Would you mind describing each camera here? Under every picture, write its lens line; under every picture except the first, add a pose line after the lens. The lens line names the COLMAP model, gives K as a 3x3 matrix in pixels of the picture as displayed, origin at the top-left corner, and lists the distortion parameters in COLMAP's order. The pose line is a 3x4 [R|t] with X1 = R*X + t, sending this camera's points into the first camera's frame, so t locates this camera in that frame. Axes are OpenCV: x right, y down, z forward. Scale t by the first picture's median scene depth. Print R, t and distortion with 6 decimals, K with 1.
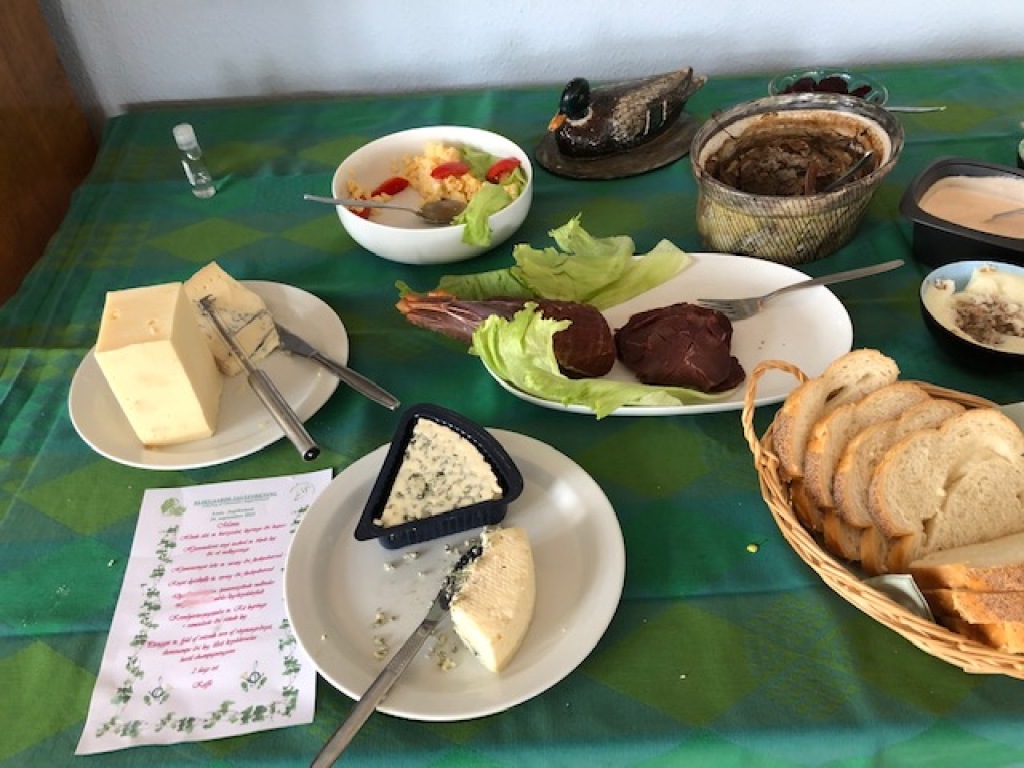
lens RADIAL K [[851.8, 0, 512.0], [0, 851.8, 384.0], [0, 0, 1]] dist [-0.000340, 0.021399]
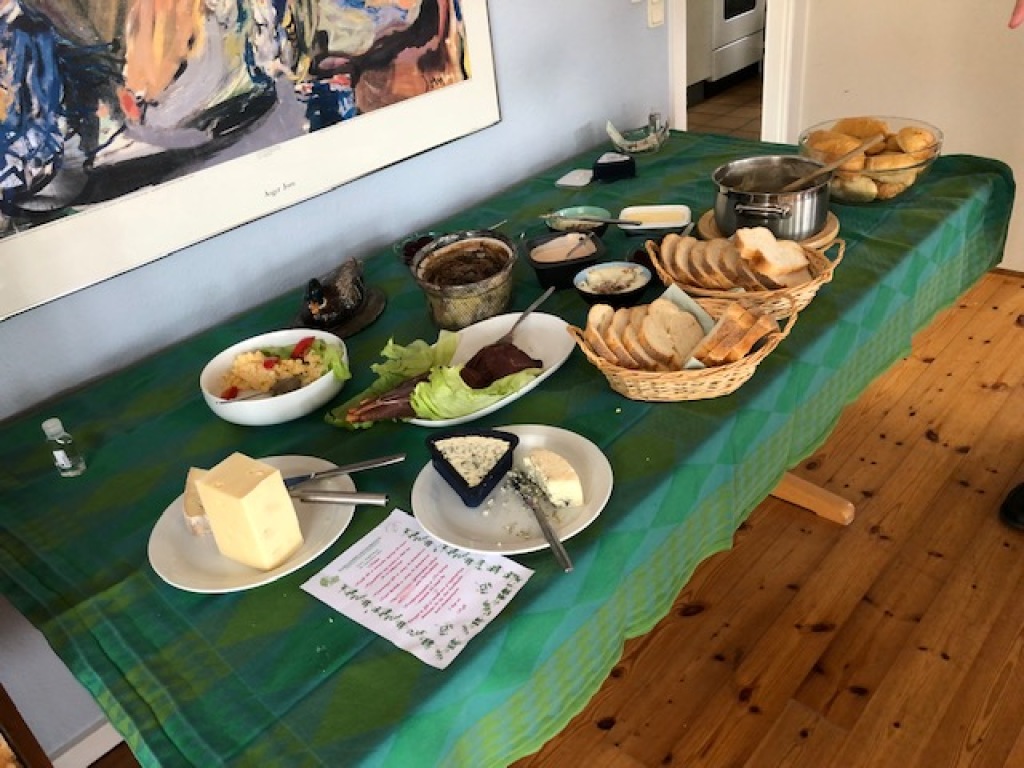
lens RADIAL K [[851.8, 0, 512.0], [0, 851.8, 384.0], [0, 0, 1]] dist [-0.000340, 0.021399]
pose [[0.699109, -0.396406, 0.595071, -0.766788], [0.549947, 0.829983, -0.093204, 0.148290], [-0.456952, 0.392417, 0.798251, -0.327061]]
